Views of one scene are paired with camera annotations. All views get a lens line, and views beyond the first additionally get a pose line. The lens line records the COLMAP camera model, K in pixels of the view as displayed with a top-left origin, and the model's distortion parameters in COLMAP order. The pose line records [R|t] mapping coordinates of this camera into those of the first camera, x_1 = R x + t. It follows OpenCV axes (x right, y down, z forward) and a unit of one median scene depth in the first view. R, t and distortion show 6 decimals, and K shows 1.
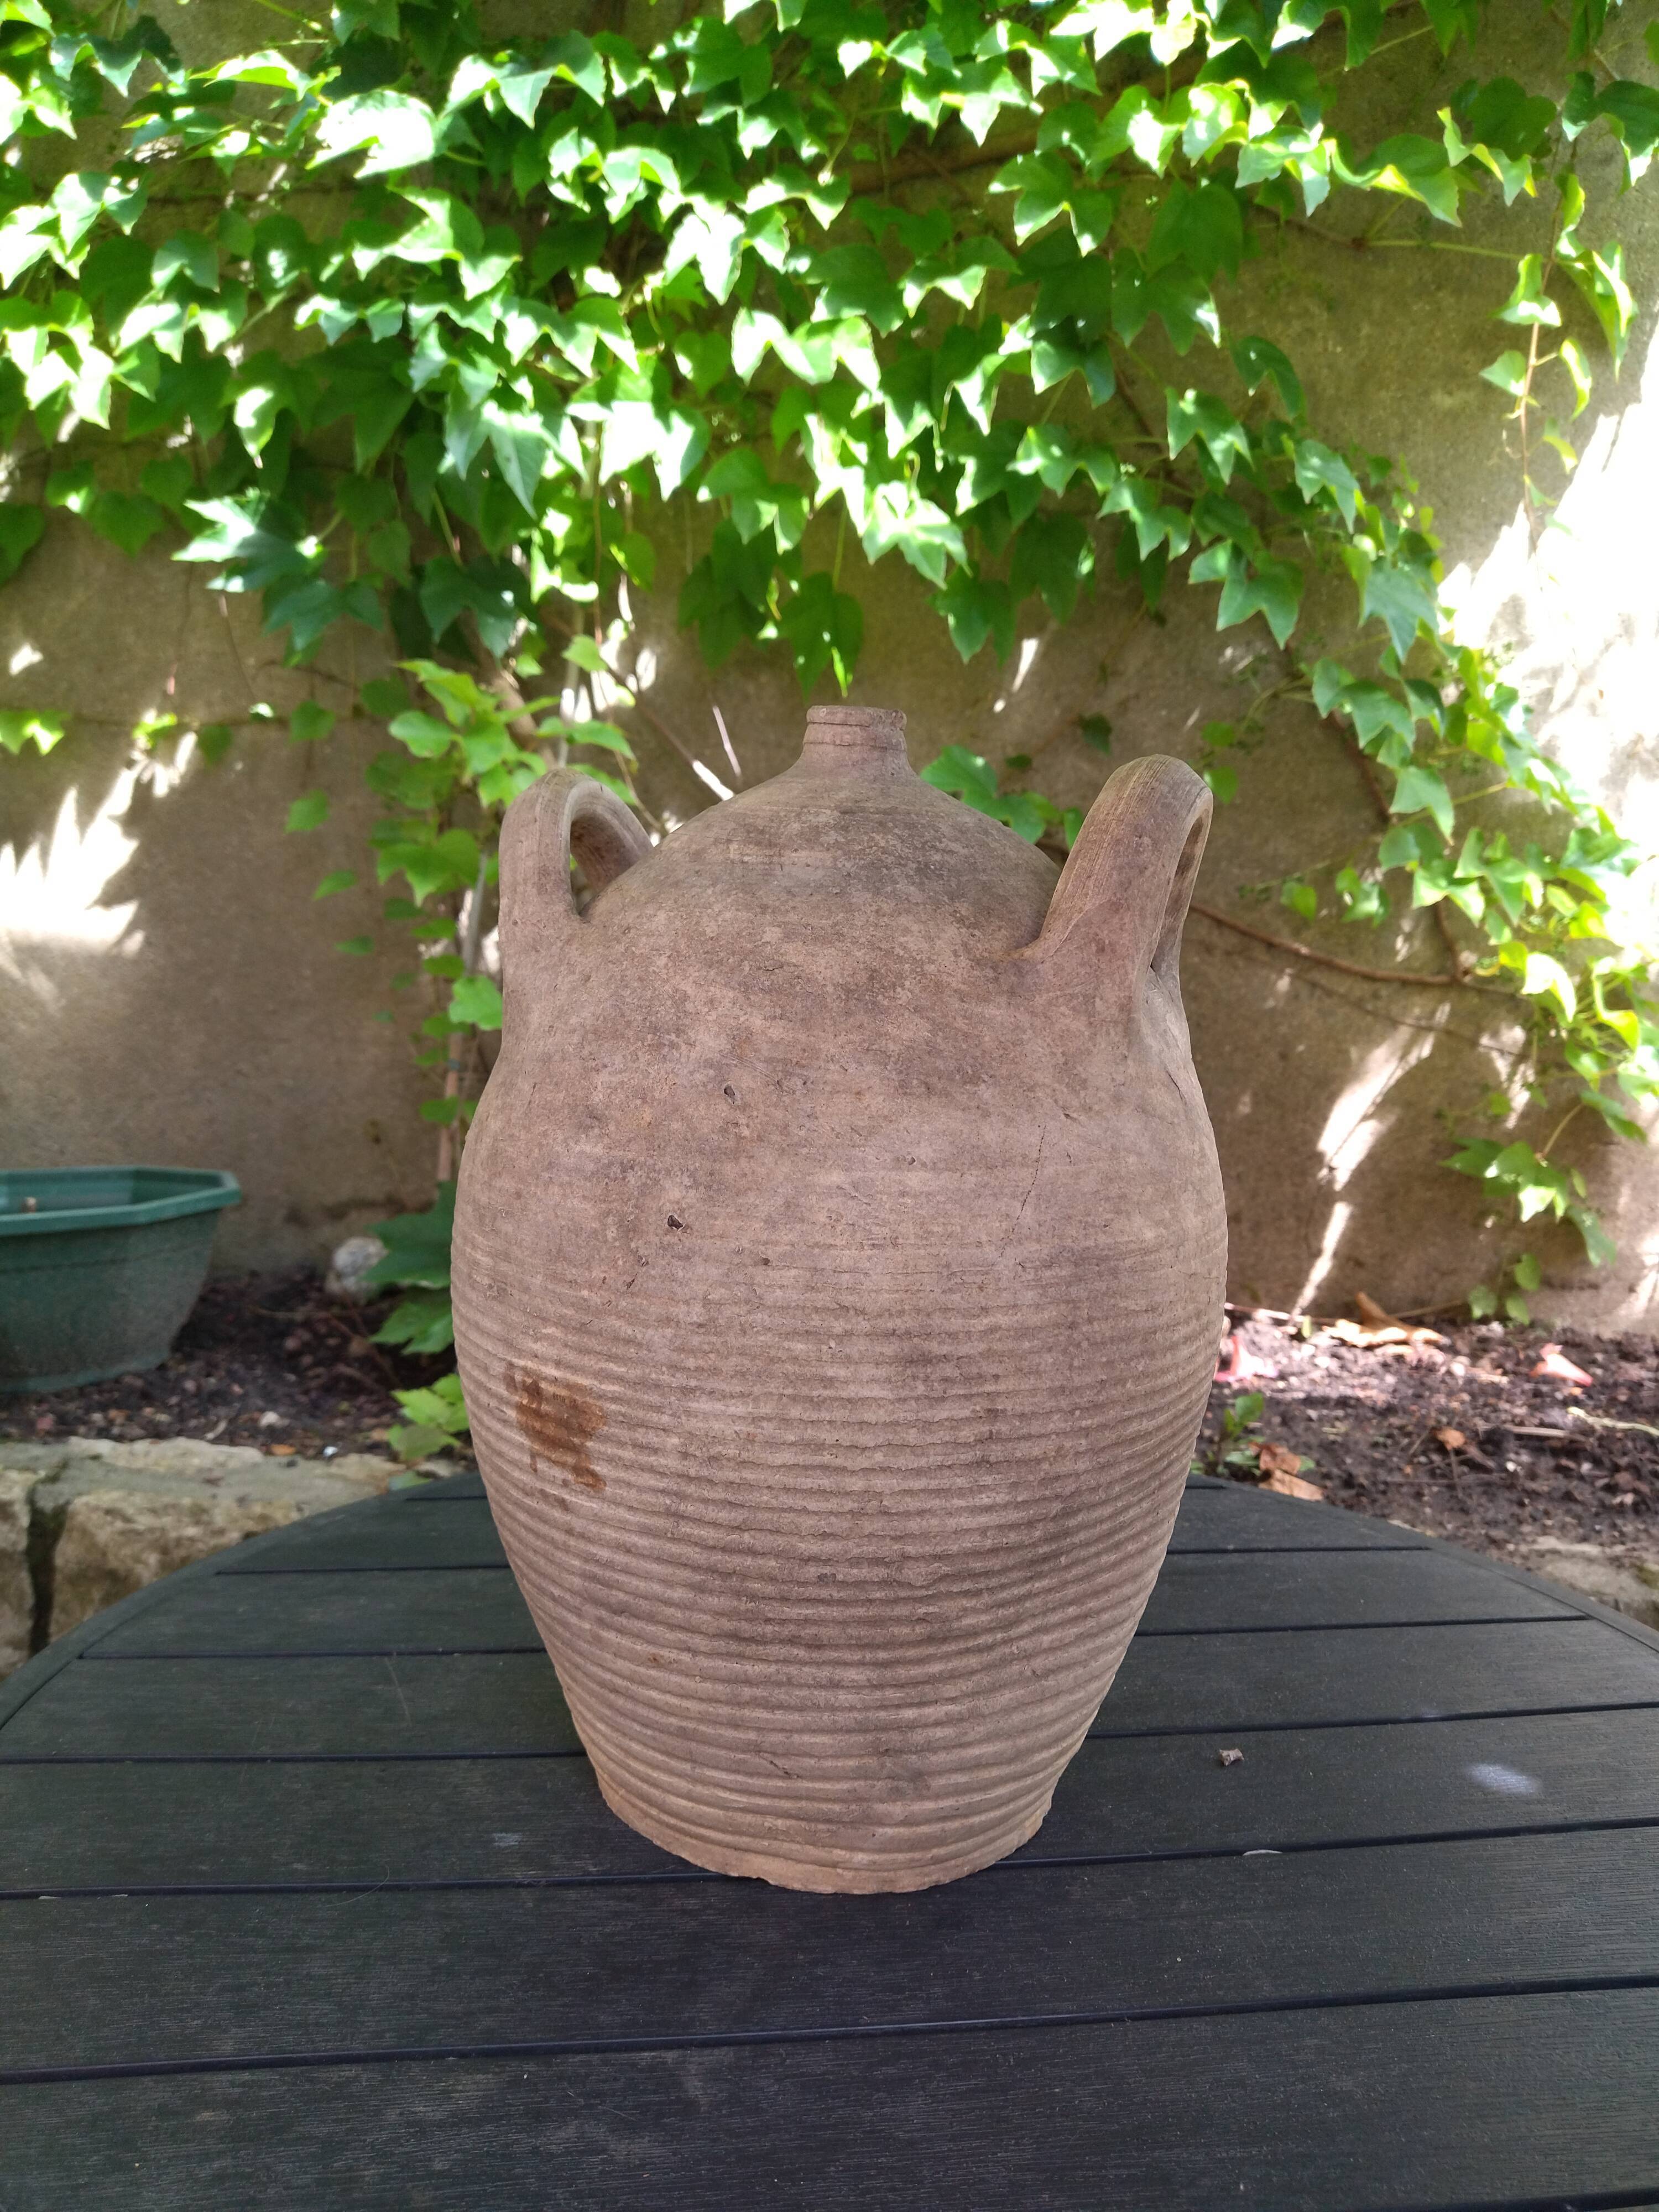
lens RADIAL K [[1673.6, 0, 831.6], [0, 1673.6, 1120.8], [0, 0, 1]] dist [0.065706, -0.141443]
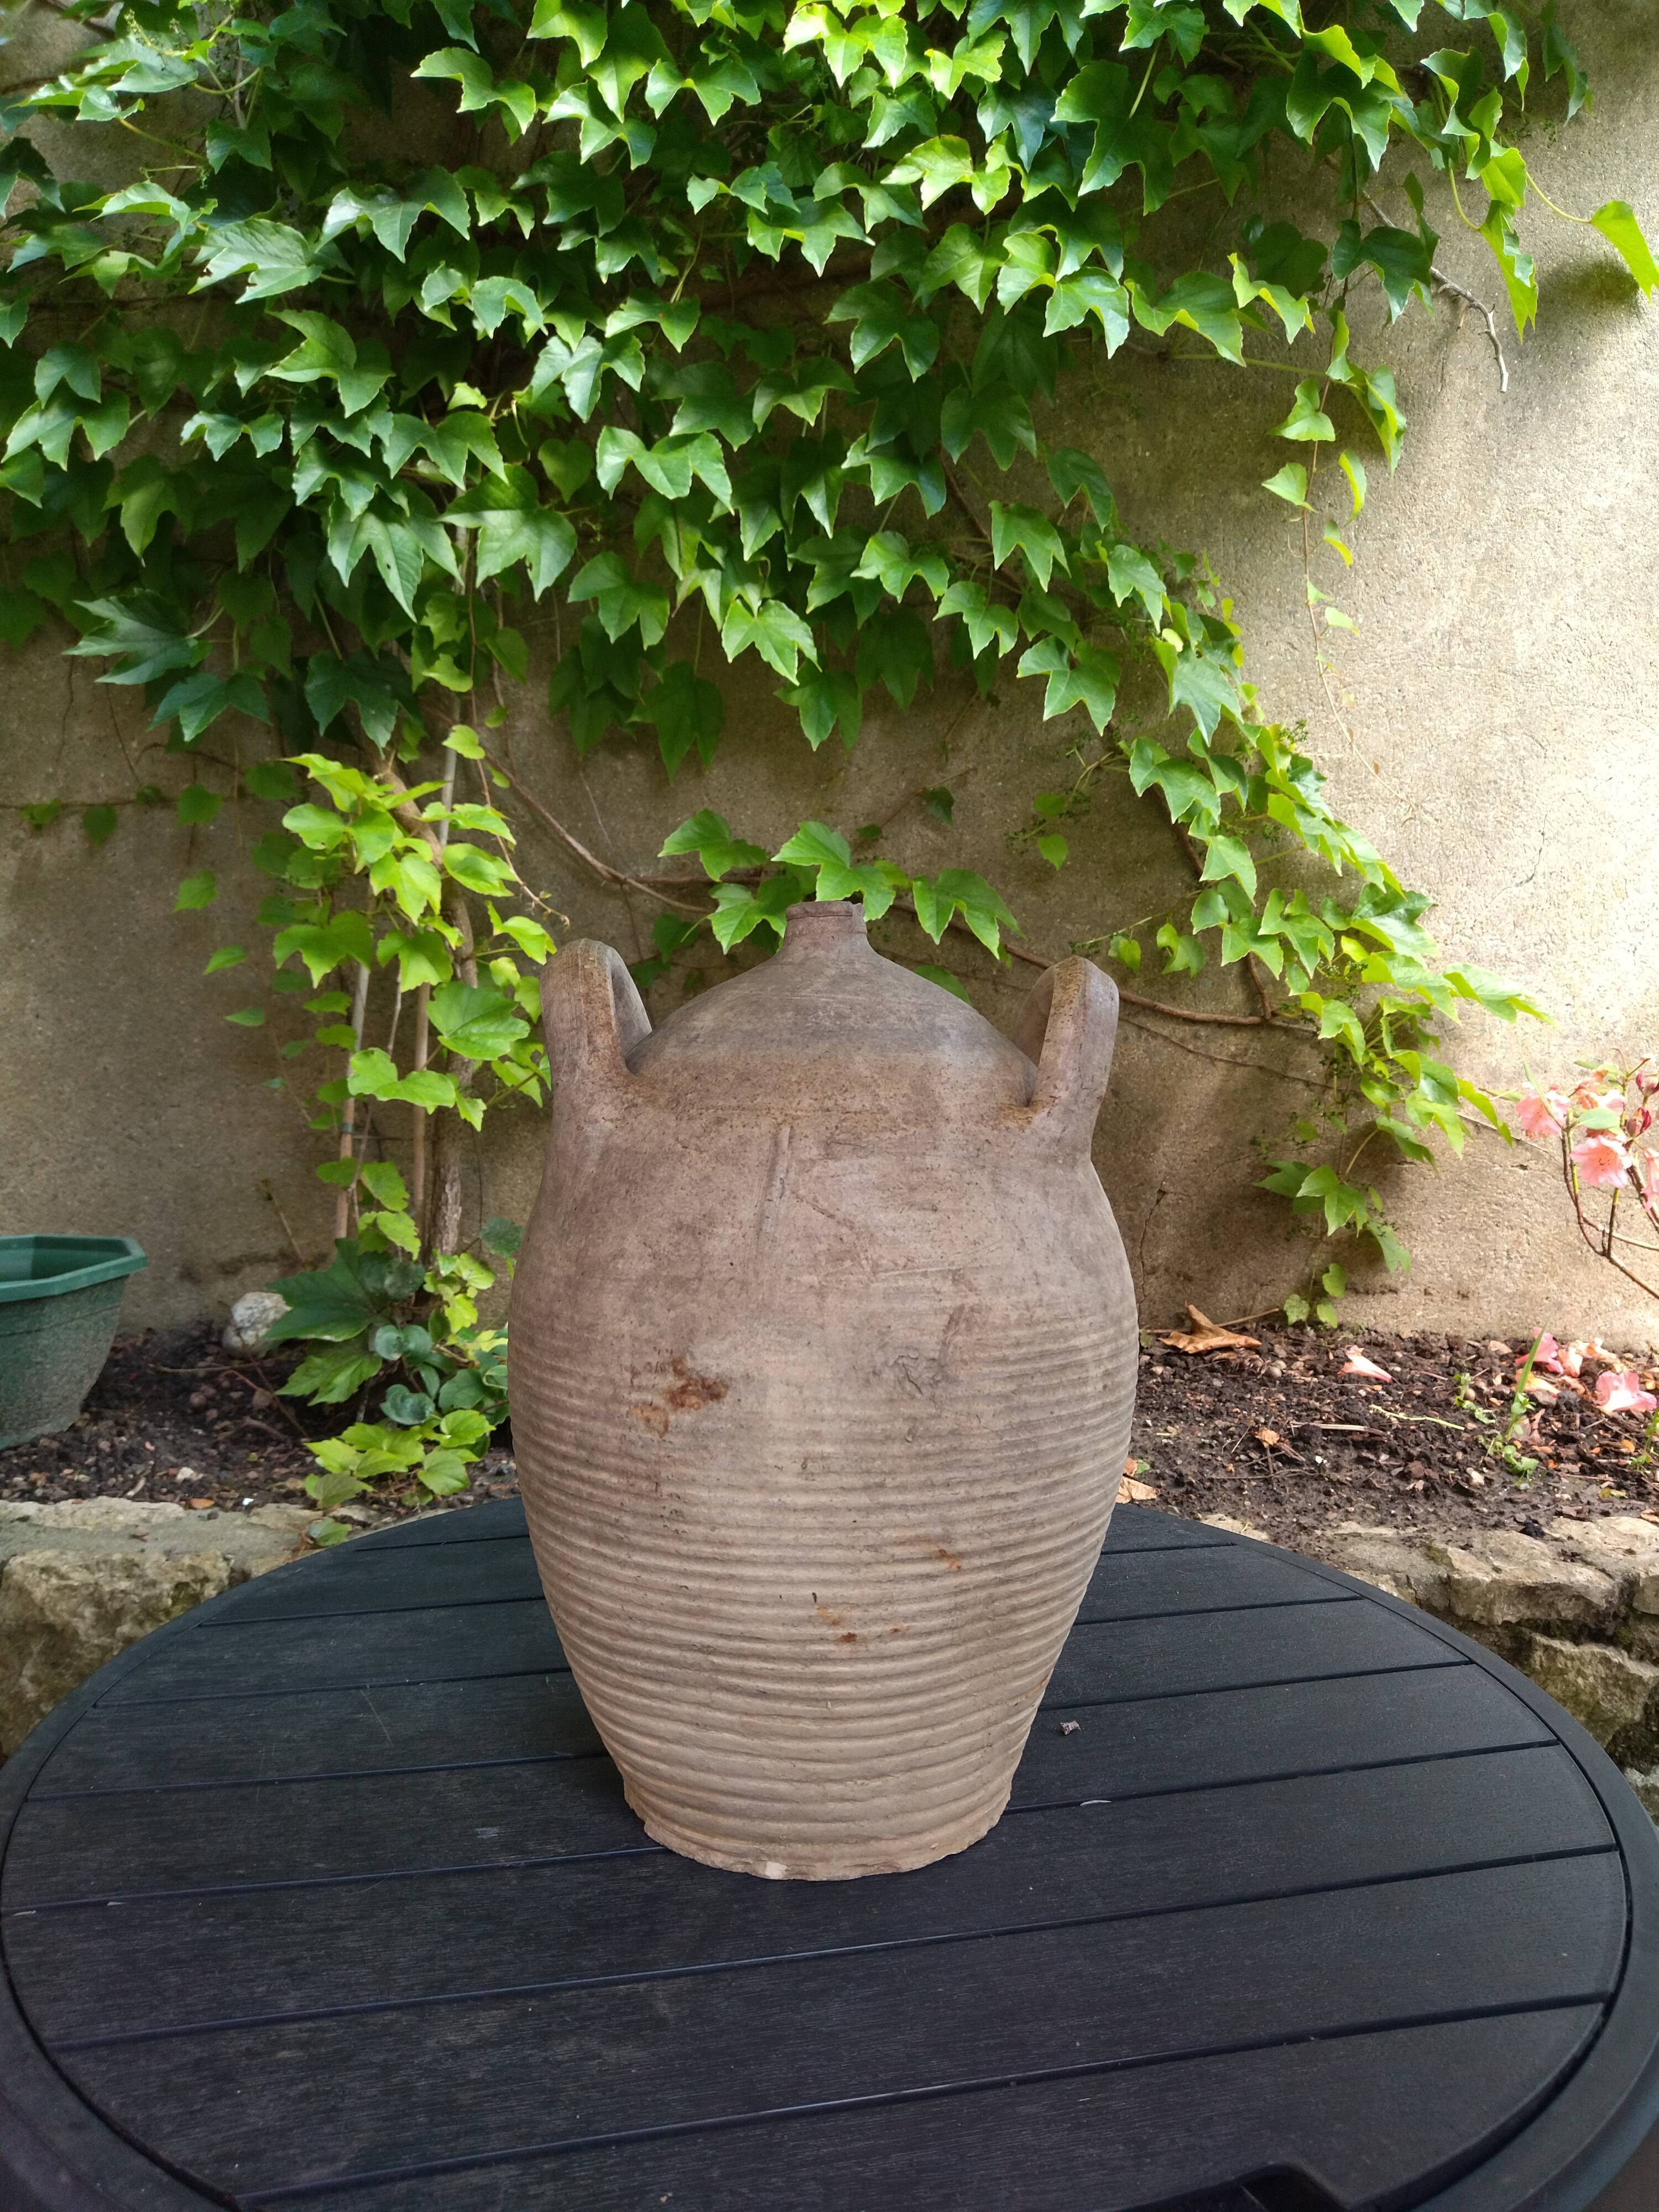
lens RADIAL K [[1652.7, 0, 854.0], [0, 1652.7, 1120.3], [0, 0, 1]] dist [0.133499, -0.295046]
pose [[0.994778, -0.029495, 0.097707, -0.011318], [0.029796, 0.999555, -0.001626, -0.028256], [-0.097616, 0.004529, 0.995214, -0.083179]]
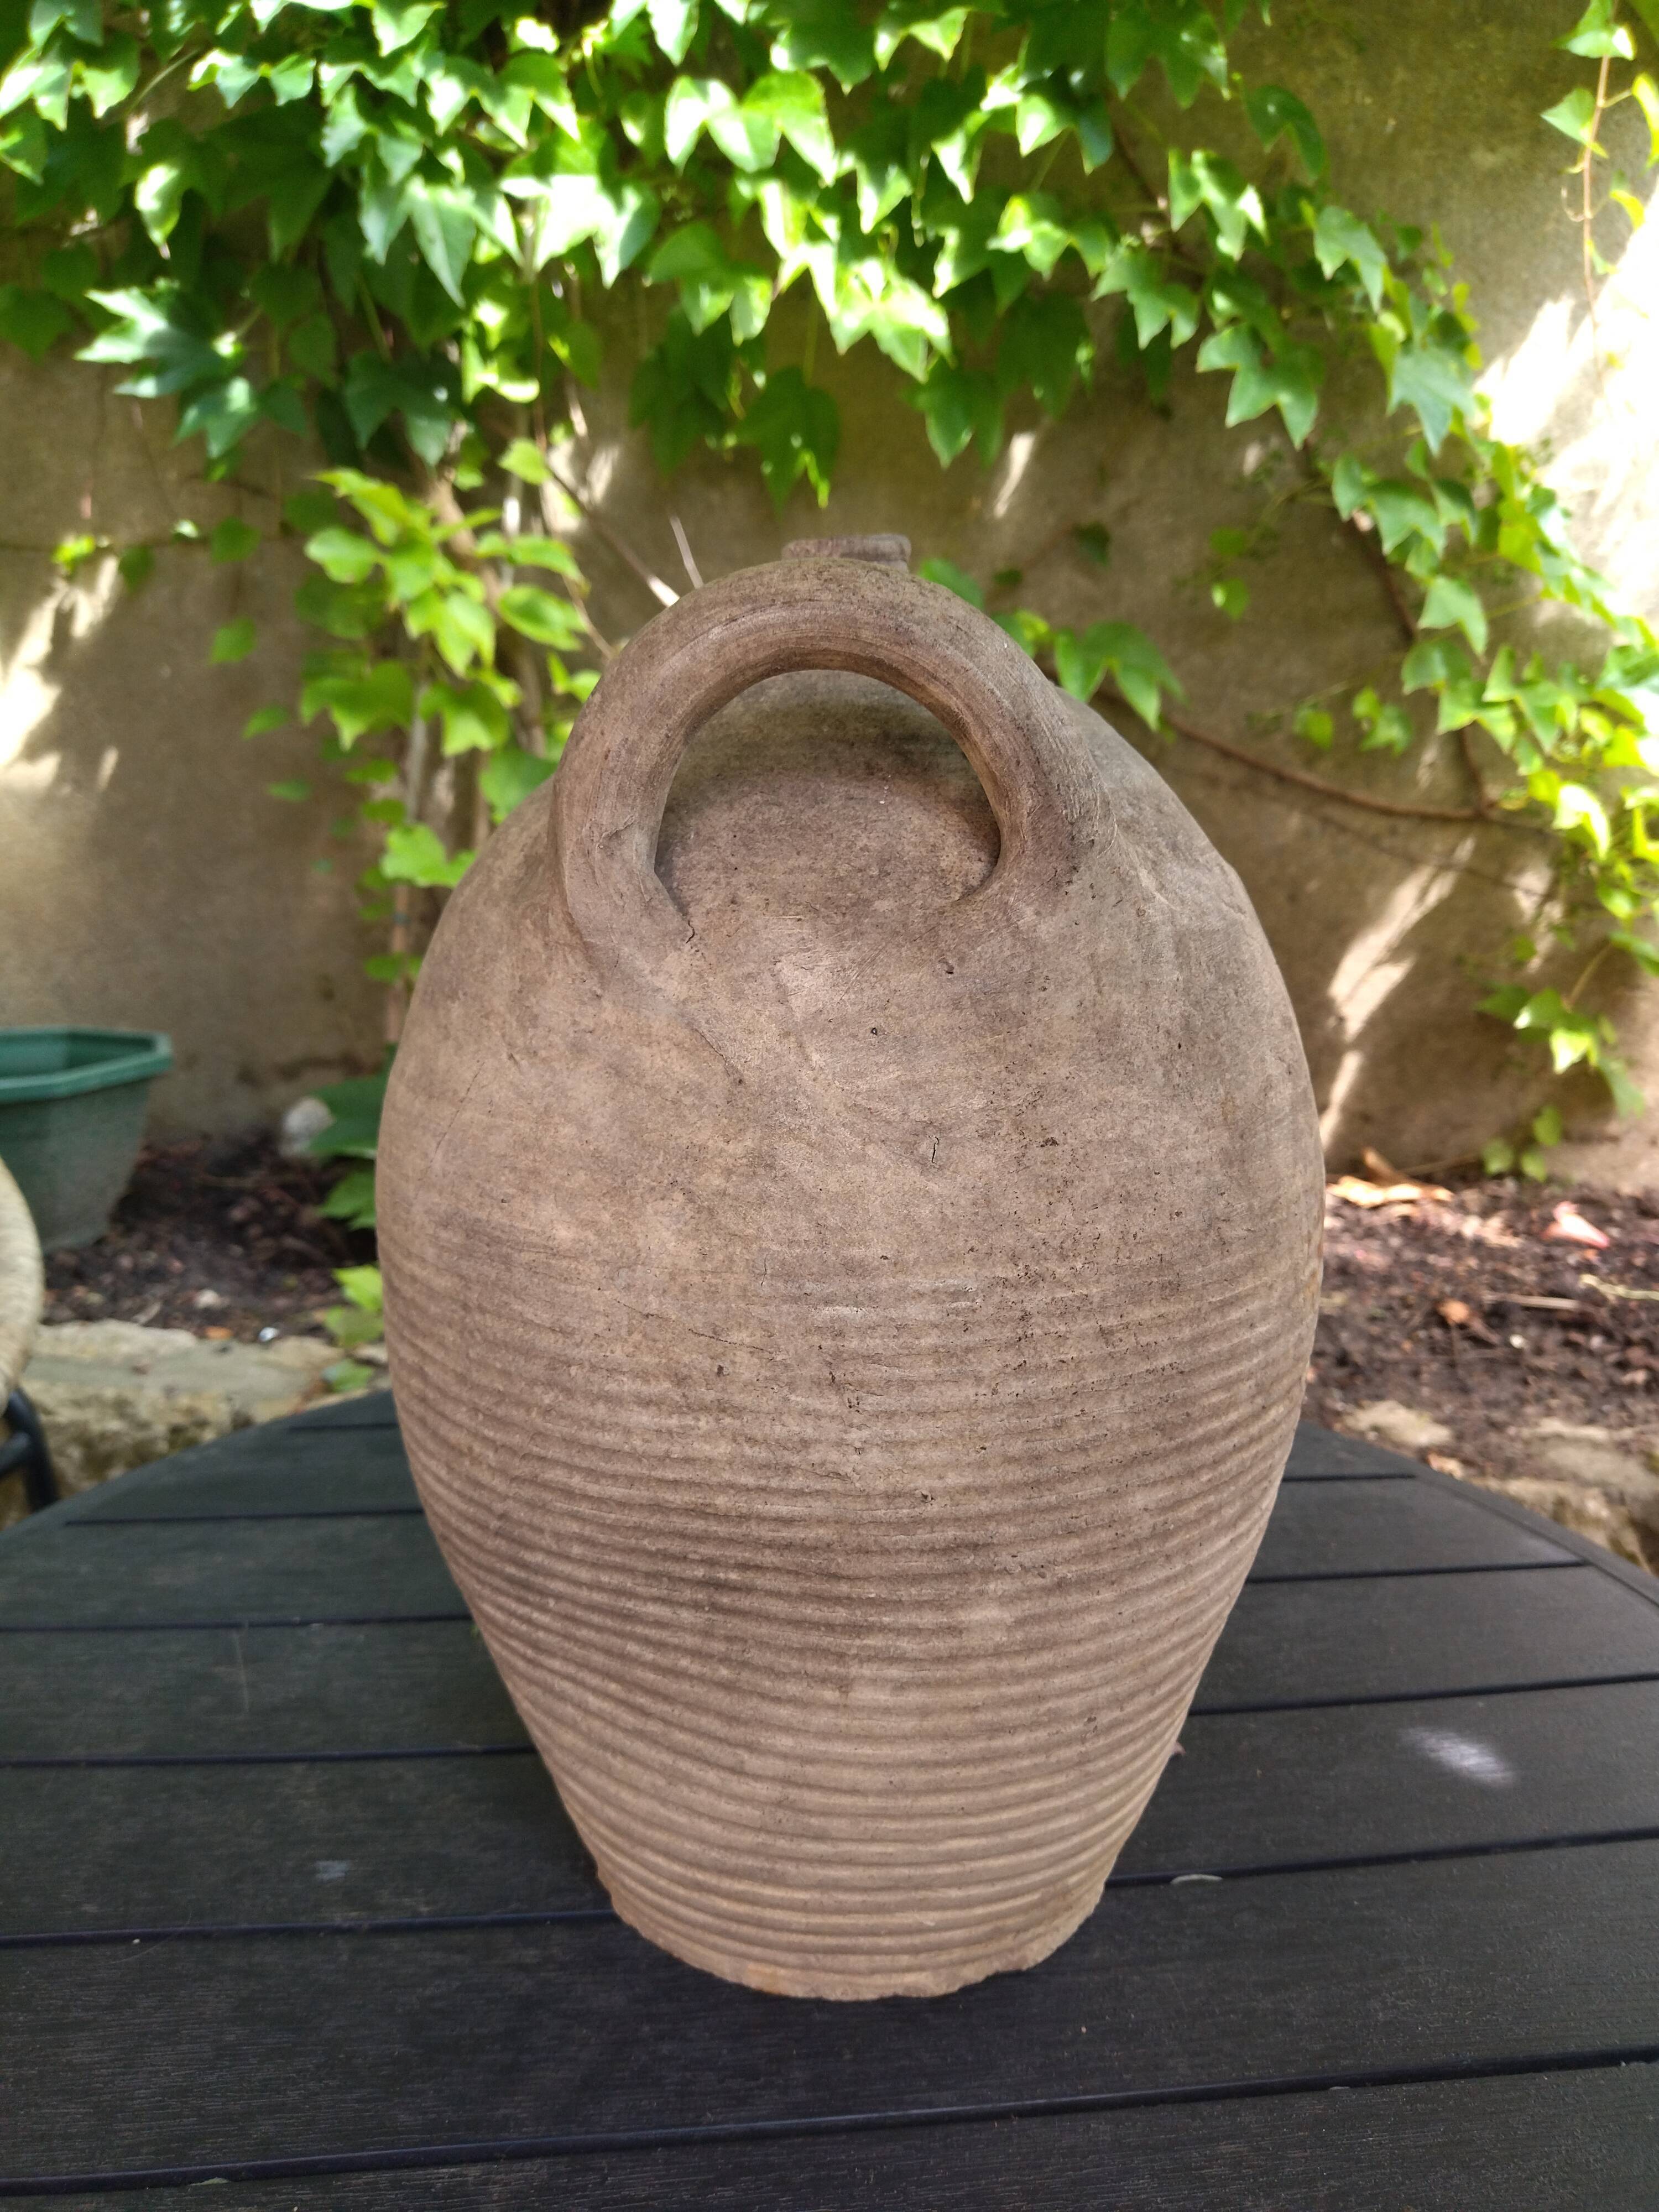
lens RADIAL K [[1683.9, 0, 840.7], [0, 1683.9, 1114.5], [0, 0, 1]] dist [0.050353, -0.100283]
pose [[0.999939, -0.006647, -0.008854, 0.029541], [0.007517, 0.994743, 0.102126, -0.019229], [0.008129, -0.102186, 0.994732, 0.058040]]
